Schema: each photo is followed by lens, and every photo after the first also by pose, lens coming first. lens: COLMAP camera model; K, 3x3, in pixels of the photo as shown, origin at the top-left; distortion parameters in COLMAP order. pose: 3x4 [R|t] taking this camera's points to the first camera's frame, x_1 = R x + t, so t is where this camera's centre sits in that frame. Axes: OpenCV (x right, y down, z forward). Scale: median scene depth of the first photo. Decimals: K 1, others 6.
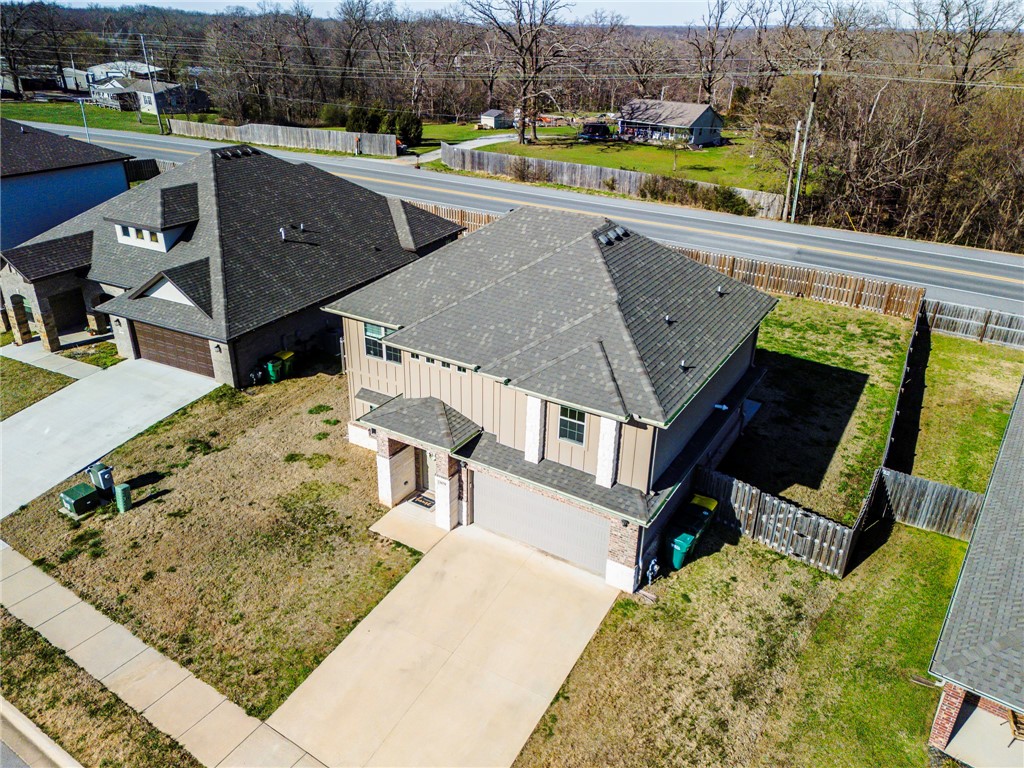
lens RADIAL K [[734.0, 0, 512.0], [0, 734.0, 384.0], [0, 0, 1]] dist [0.049930, -0.007756]
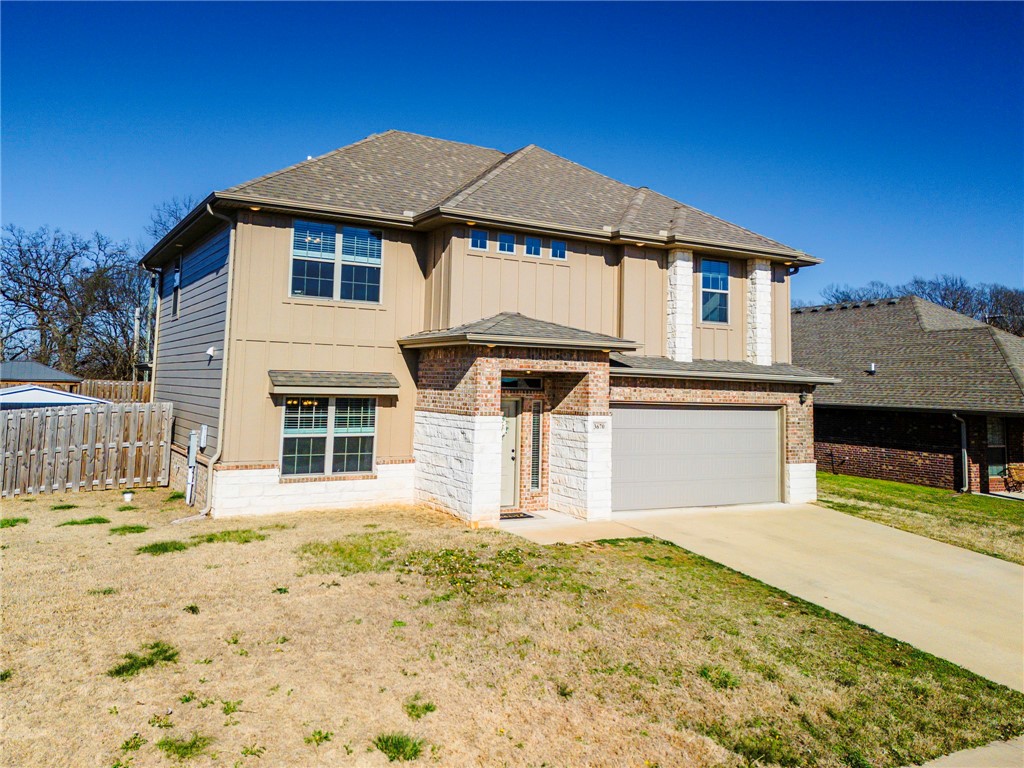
lens RADIAL K [[813.0, 0, 508.8], [0, 813.0, 309.6], [0, 0, 1]] dist [0.053611, -0.048505]
pose [[0.481605, 0.069748, 0.873609, -0.684521], [0.364946, 0.890328, -0.272271, 0.196047], [-0.796788, 0.449947, 0.403332, 0.726450]]
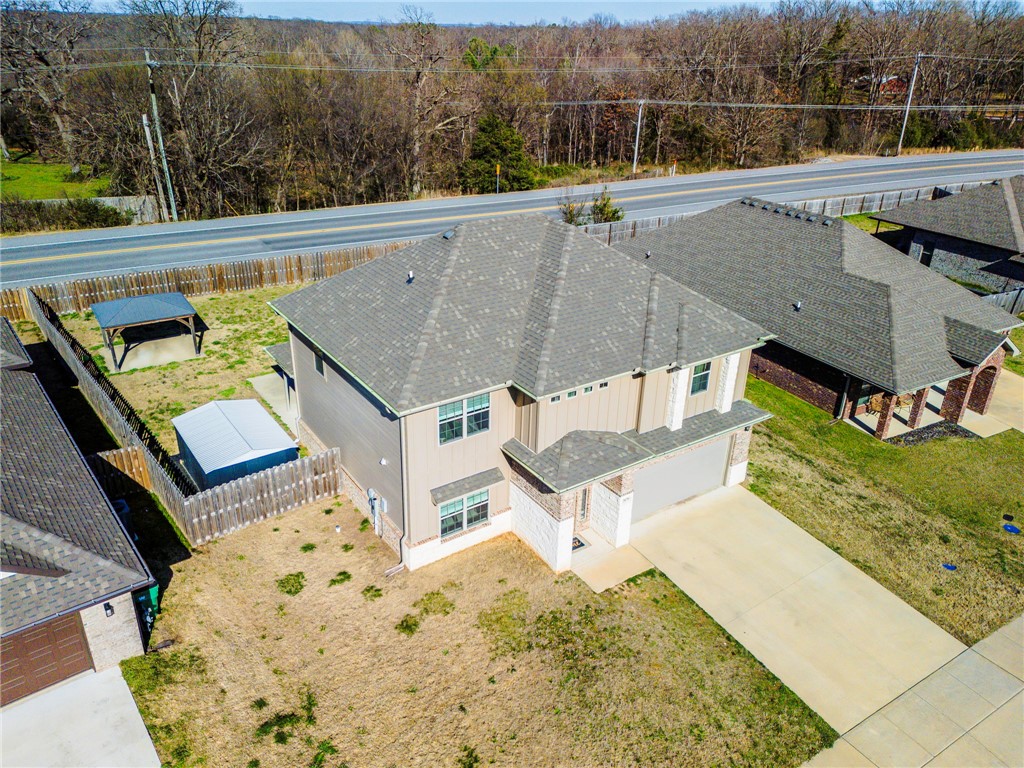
lens RADIAL K [[731.6, 0, 512.0], [0, 731.6, 384.0], [0, 0, 1]] dist [0.033920, -0.000525]
pose [[0.419567, -0.399887, 0.814895, -0.867062], [0.378403, 0.893062, 0.243416, -0.290982], [-0.825091, 0.206229, 0.526018, 0.558474]]
